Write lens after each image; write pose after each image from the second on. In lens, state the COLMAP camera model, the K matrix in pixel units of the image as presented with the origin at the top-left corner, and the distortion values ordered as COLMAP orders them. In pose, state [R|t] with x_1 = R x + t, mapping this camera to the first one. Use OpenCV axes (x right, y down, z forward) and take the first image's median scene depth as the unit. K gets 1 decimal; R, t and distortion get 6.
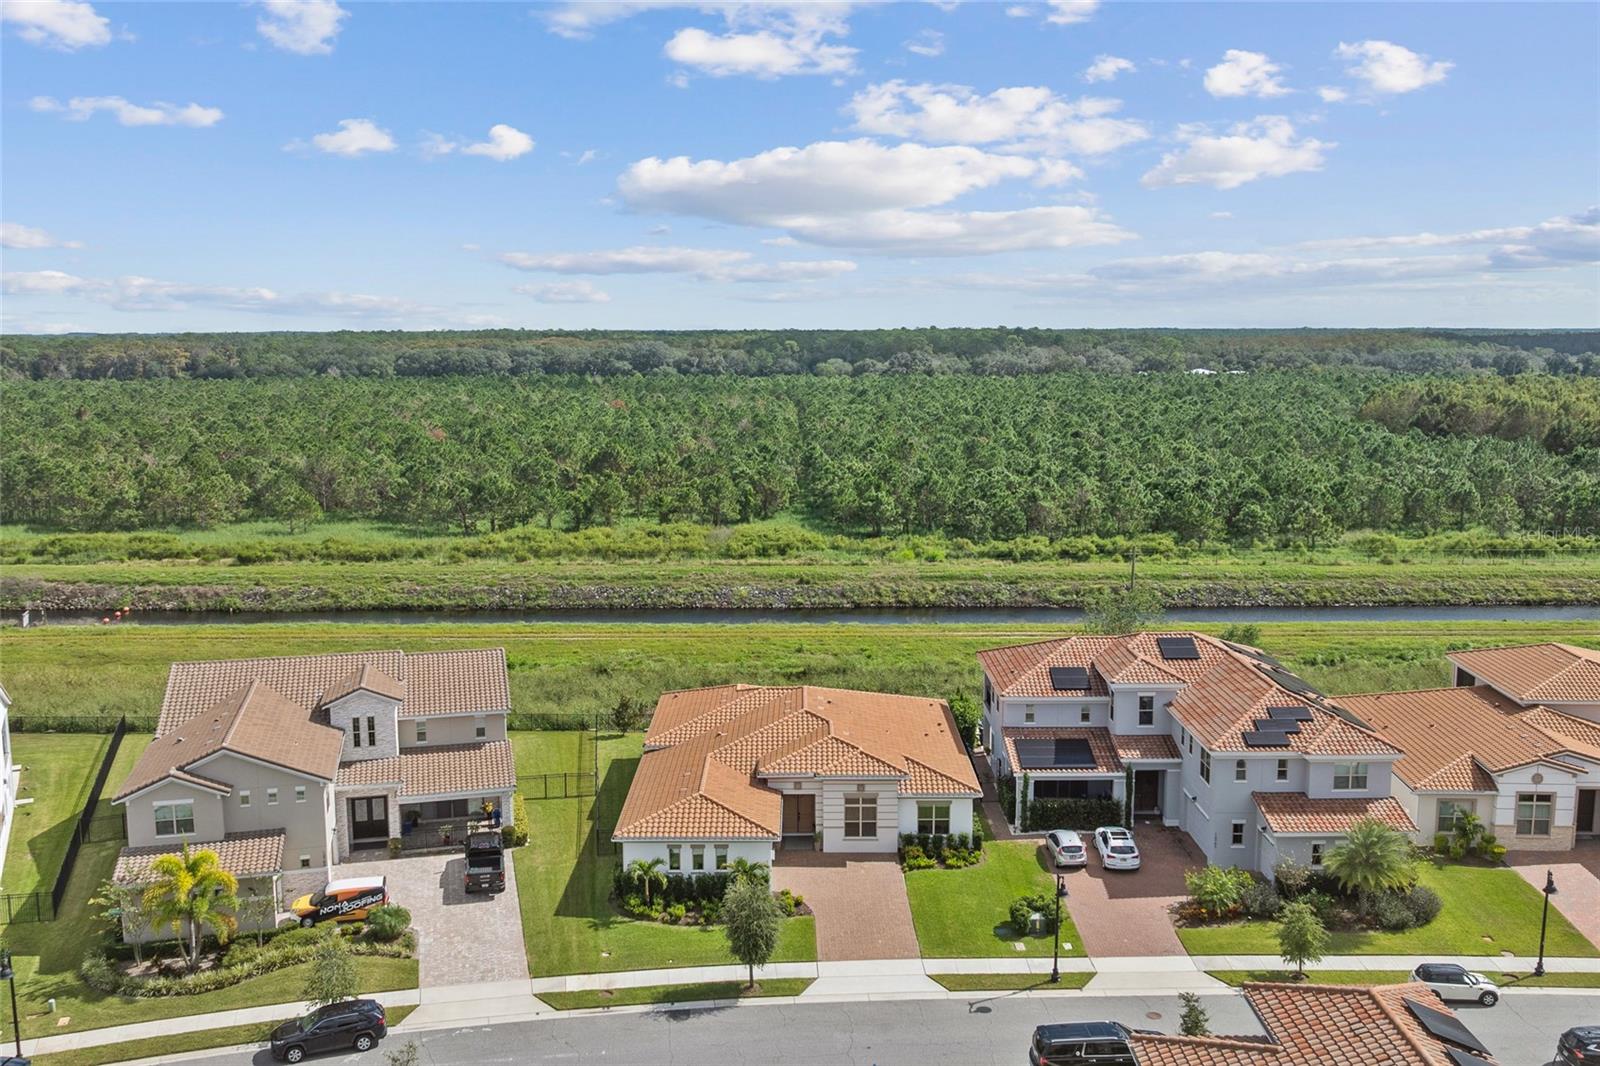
lens RADIAL K [[1404.7, 0, 800.0], [0, 1404.7, 533.0], [0, 0, 1]] dist [-0.005308, -0.008218]
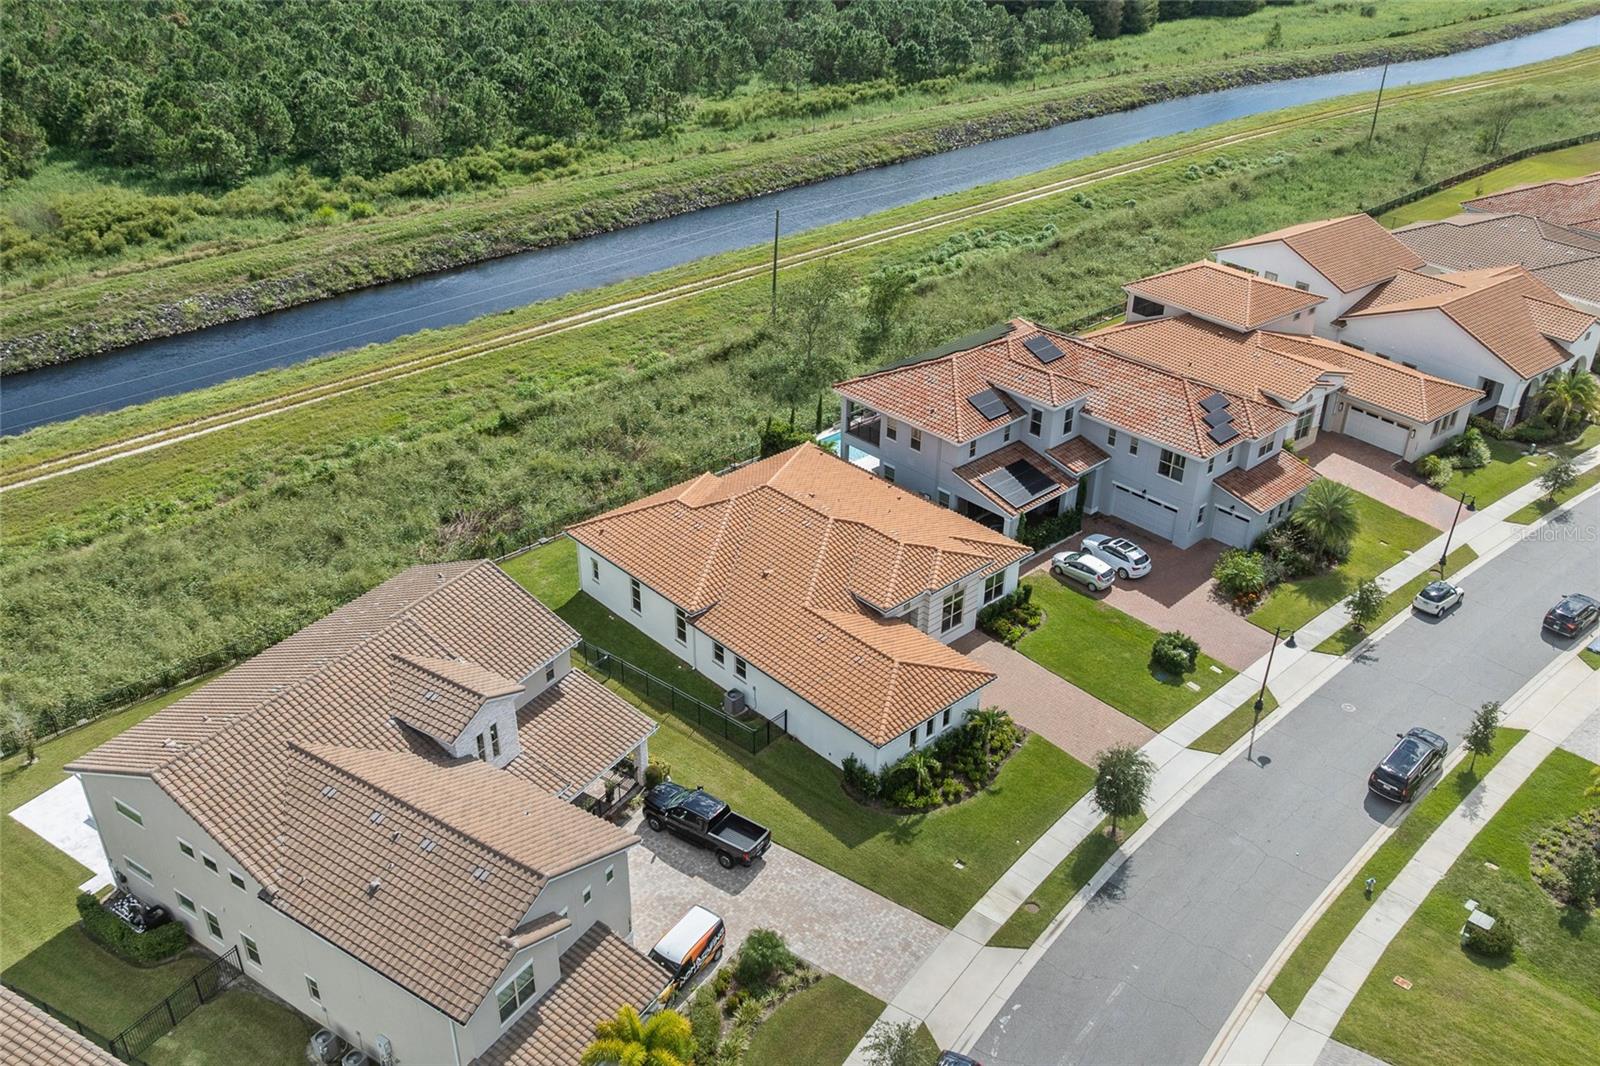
lens RADIAL K [[1337.4, 0, 800.0], [0, 1337.4, 533.0], [0, 0, 1]] dist [-0.012655, 0.000490]
pose [[0.733541, -0.326651, 0.596001, -0.588876], [0.082976, 0.913412, 0.398490, -0.239439], [-0.674561, -0.242855, 0.697129, 0.420599]]
